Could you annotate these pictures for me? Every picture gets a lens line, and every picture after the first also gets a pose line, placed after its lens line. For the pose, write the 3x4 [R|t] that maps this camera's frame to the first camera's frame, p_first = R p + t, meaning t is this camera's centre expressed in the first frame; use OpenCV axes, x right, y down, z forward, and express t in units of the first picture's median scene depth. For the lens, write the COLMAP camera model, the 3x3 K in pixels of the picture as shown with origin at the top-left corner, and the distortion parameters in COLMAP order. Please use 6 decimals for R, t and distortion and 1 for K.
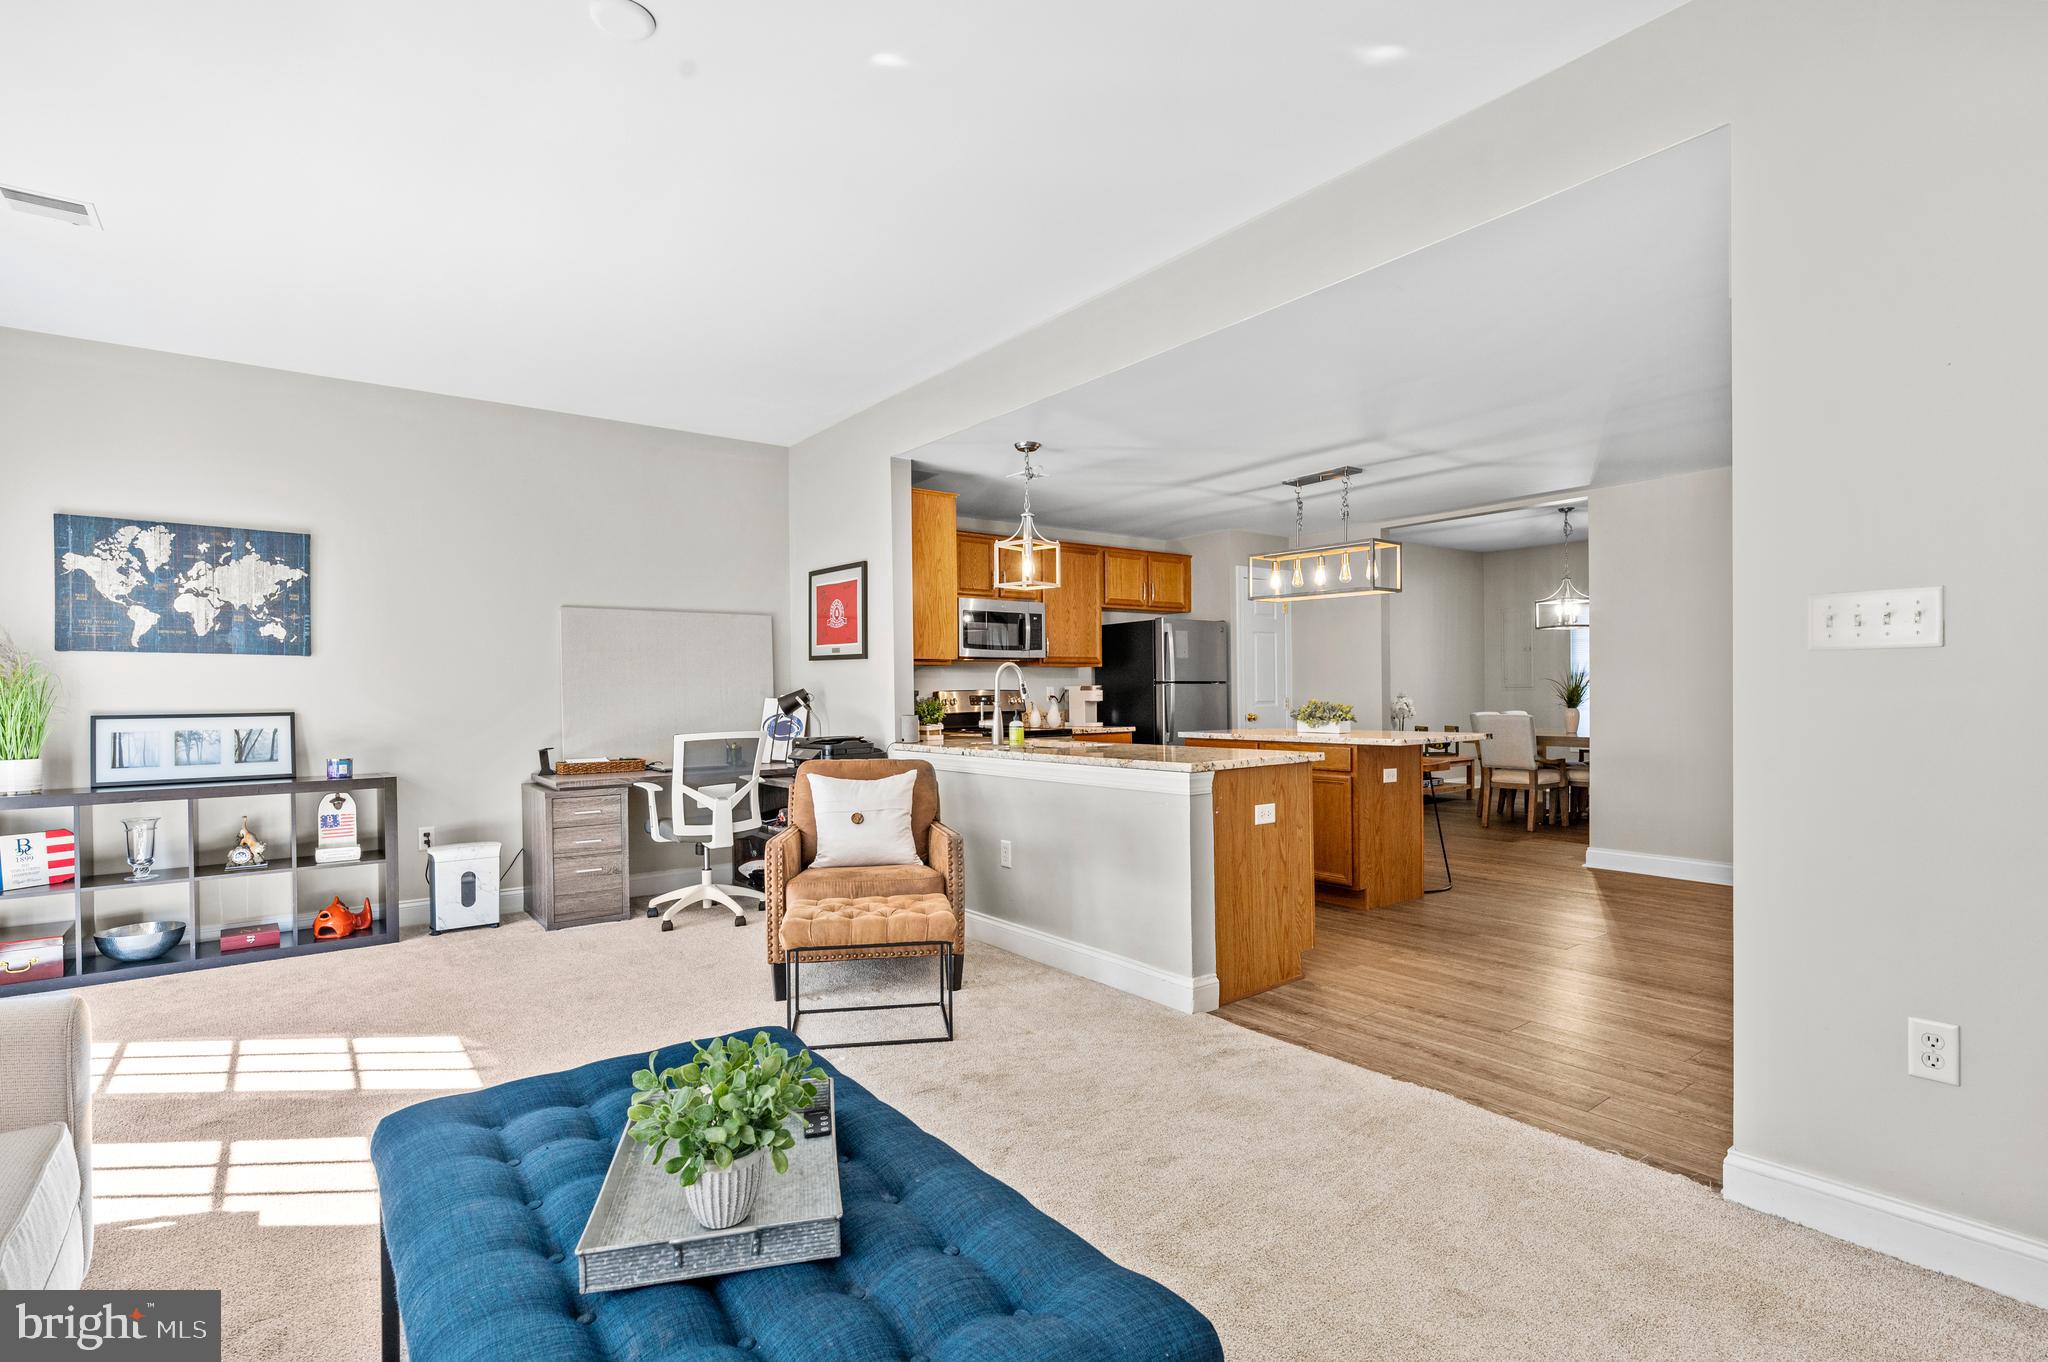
lens RADIAL K [[965.1, 0, 1021.4], [0, 965.1, 703.4], [0, 0, 1]] dist [-0.008123, 0.000140]
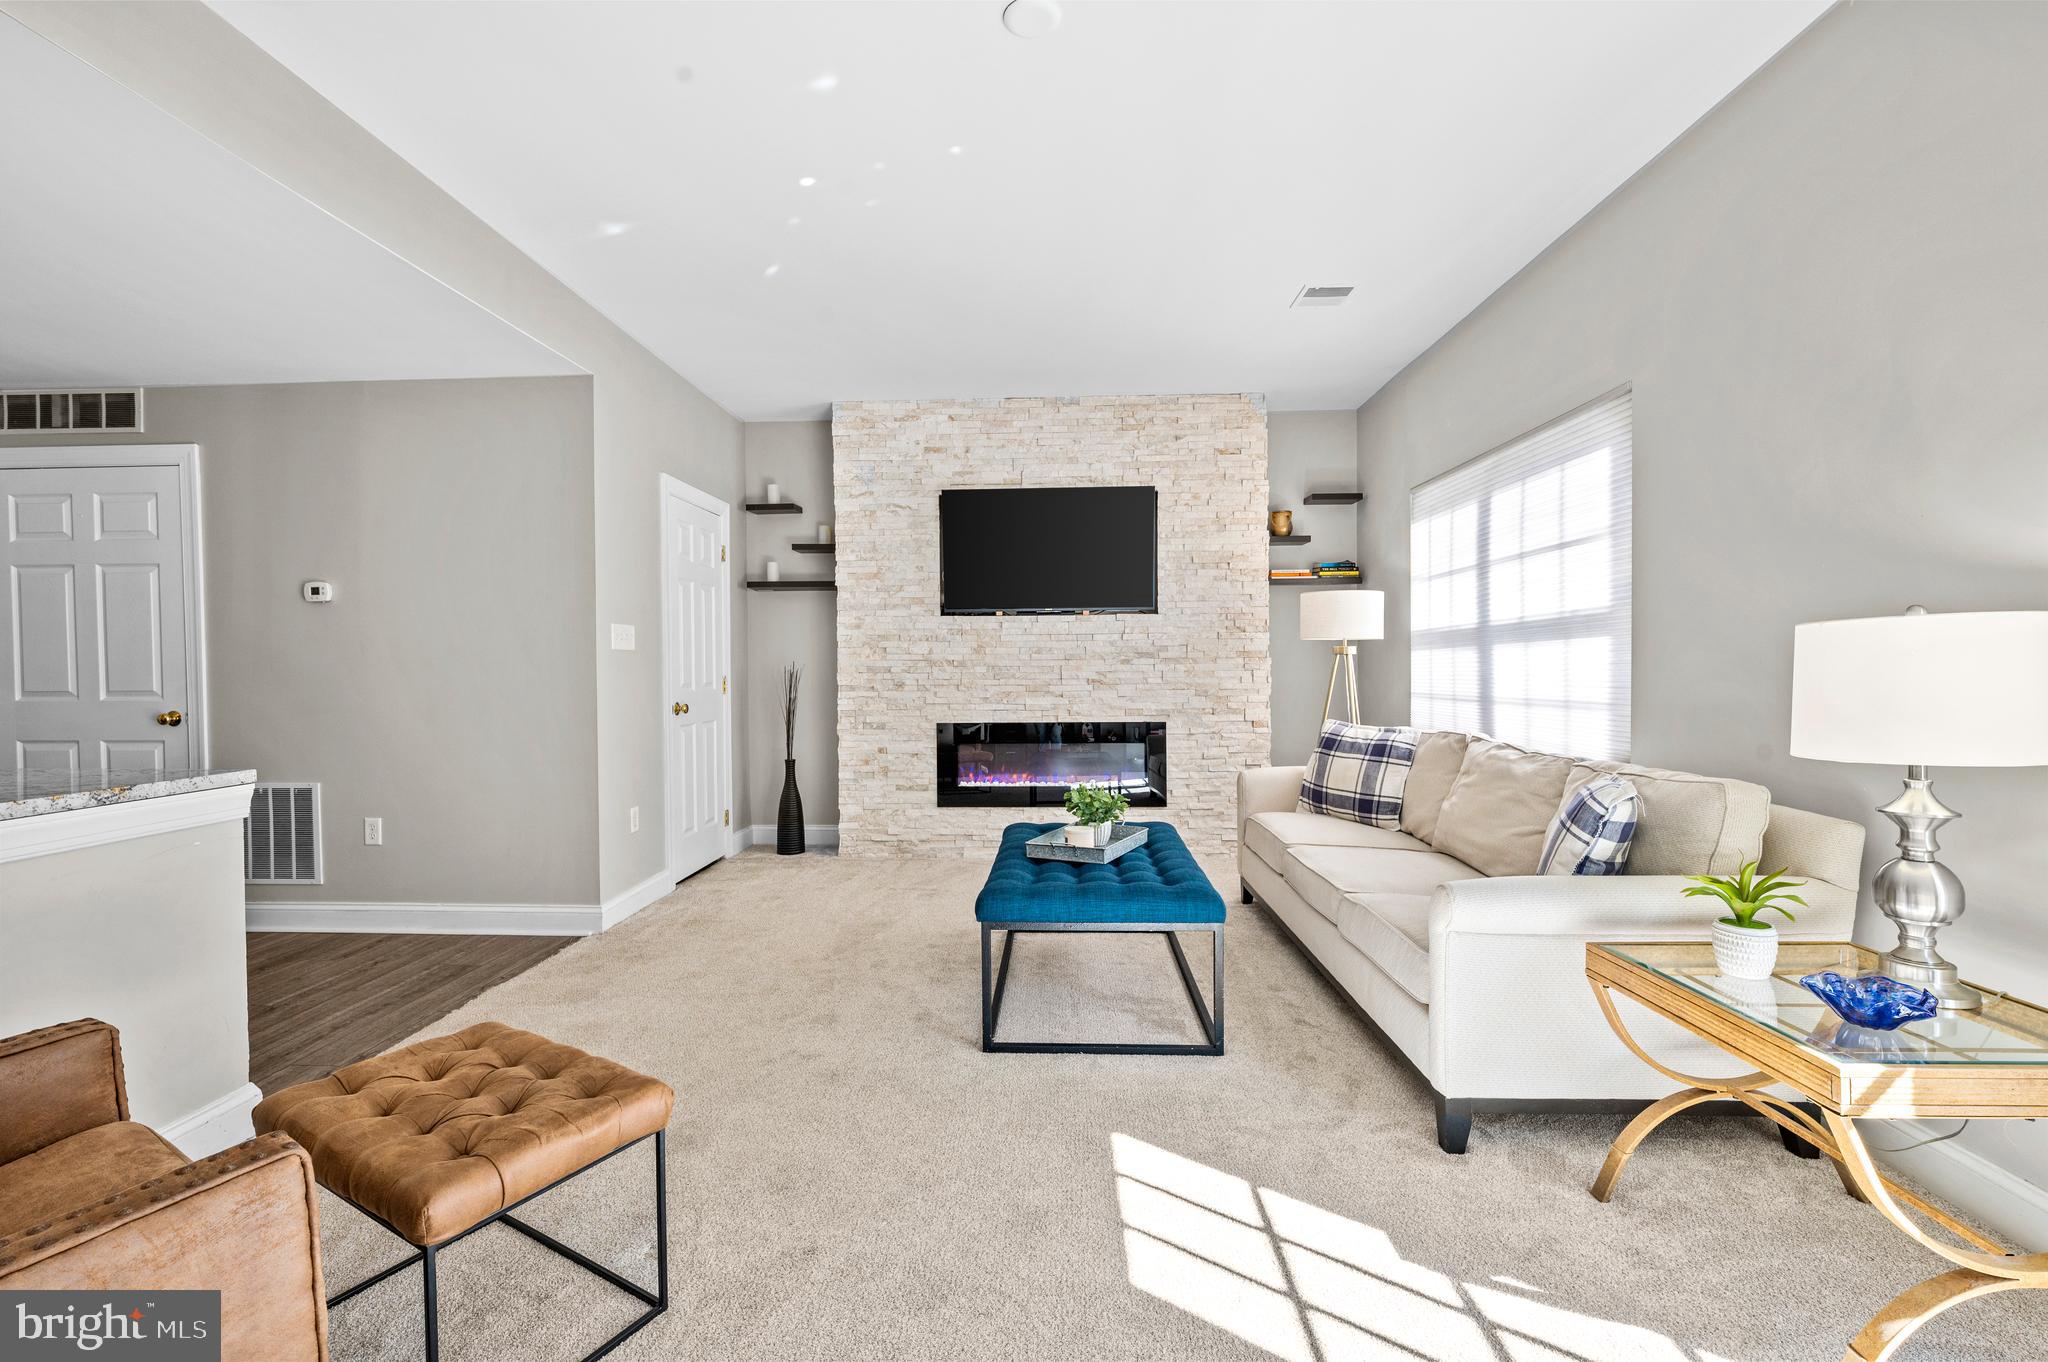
lens RADIAL K [[886.2, 0, 1015.8], [0, 886.2, 685.4], [0, 0, 1]] dist [-0.004928, 0.001140]
pose [[-0.774772, 0.004468, 0.632225, -0.476098], [0.022731, 0.999525, 0.020793, 0.000386], [-0.631832, 0.030481, -0.774506, 0.833221]]
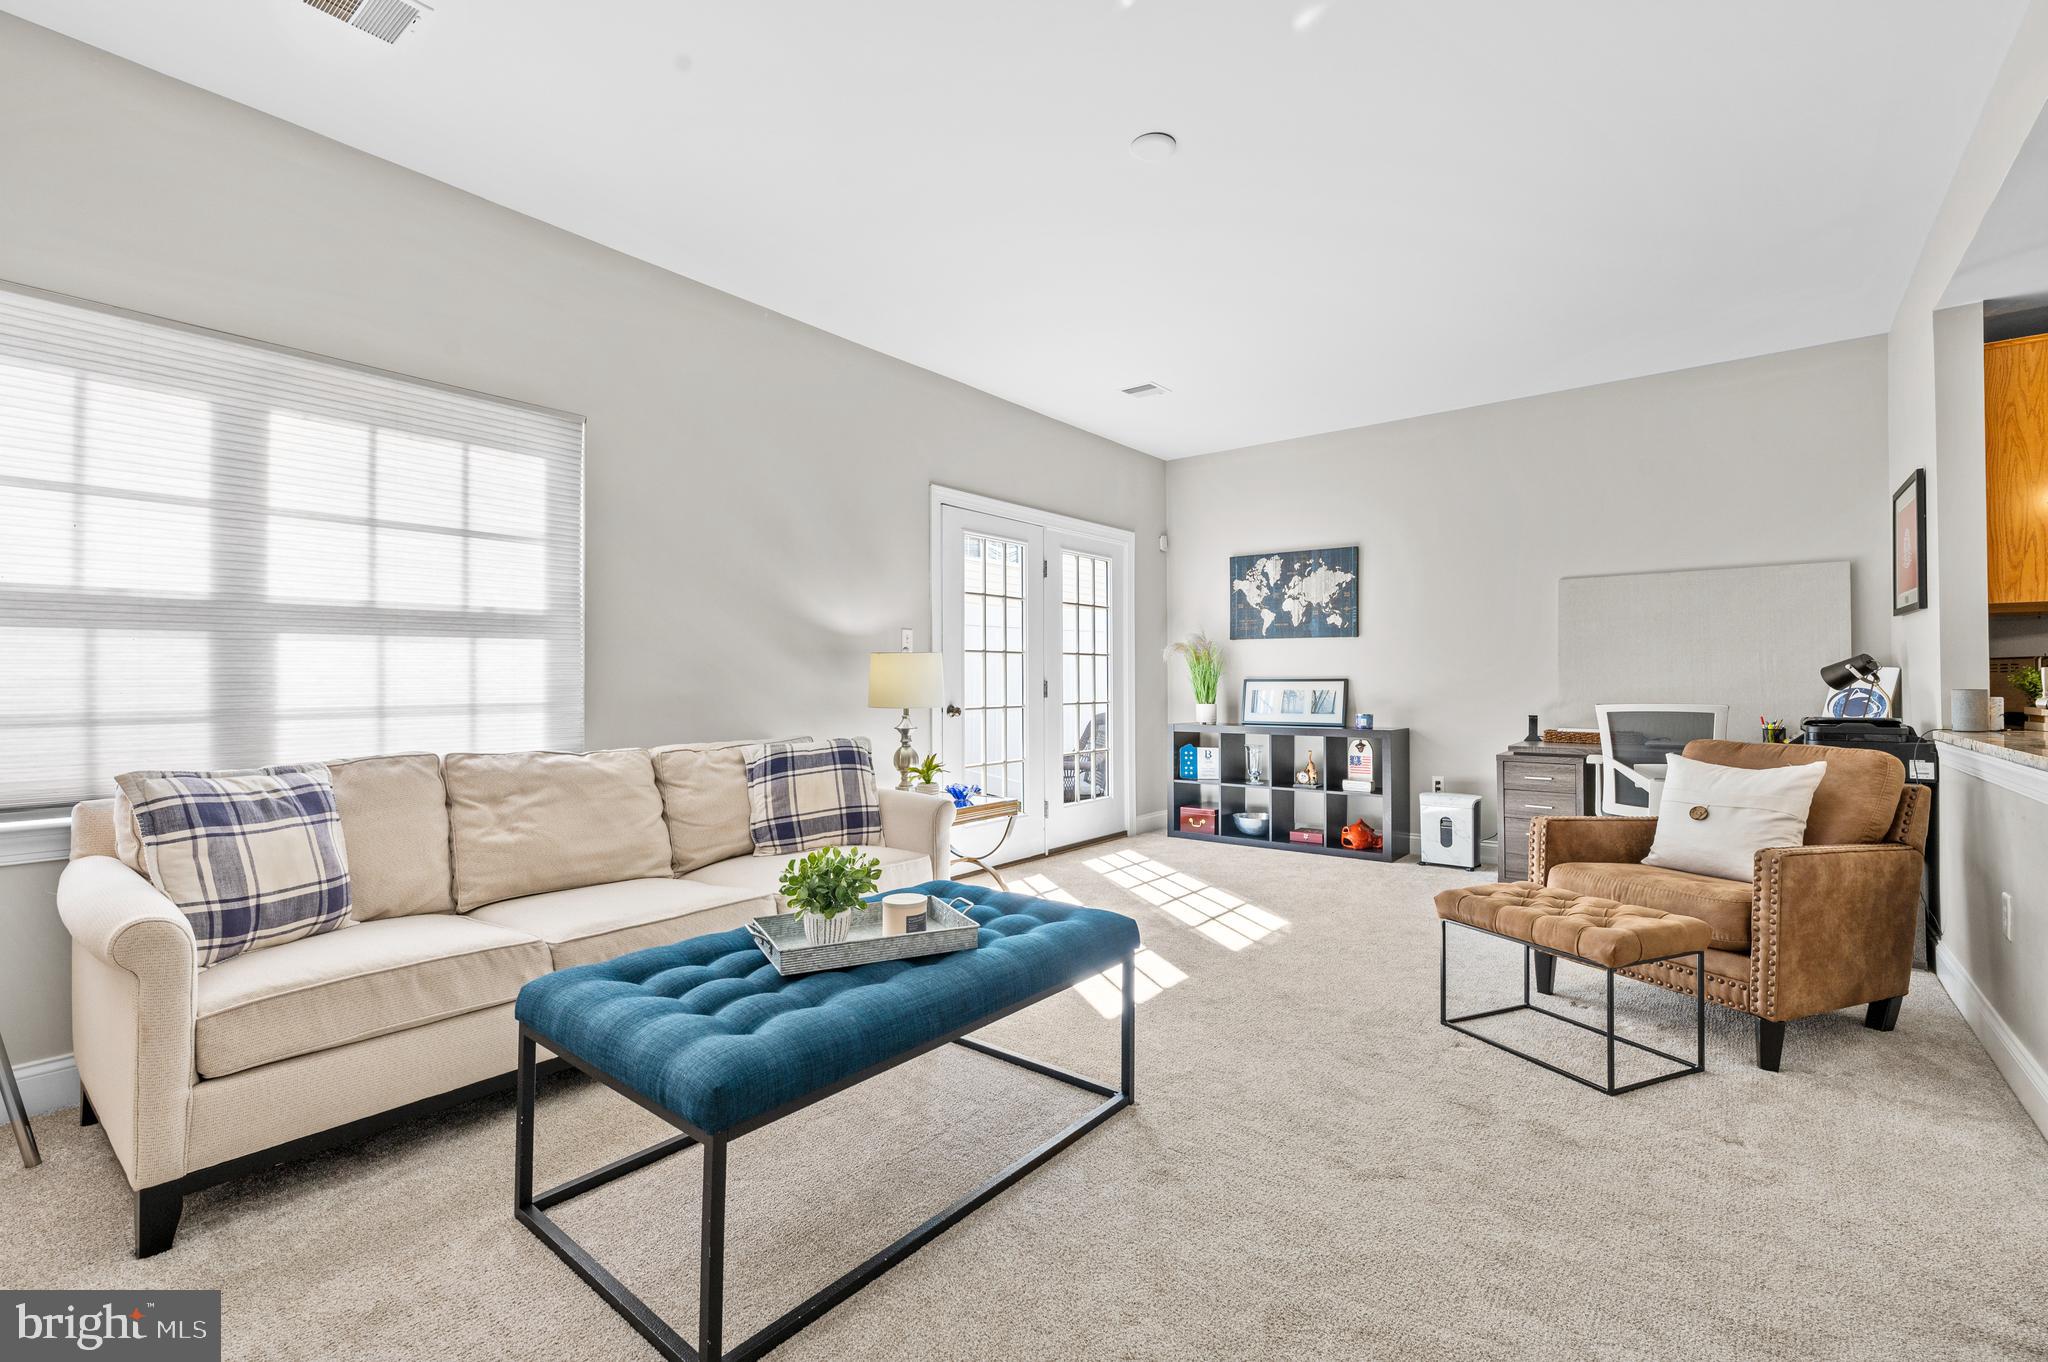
lens RADIAL K [[886.2, 0, 1024.3], [0, 886.2, 672.9], [0, 0, 1]] dist [-0.004928, 0.001140]
pose [[0.242184, -0.002257, -0.970228, 0.342660], [-0.011943, 0.999915, -0.005307, 0.012896], [0.970157, 0.012872, 0.242136, 0.248003]]
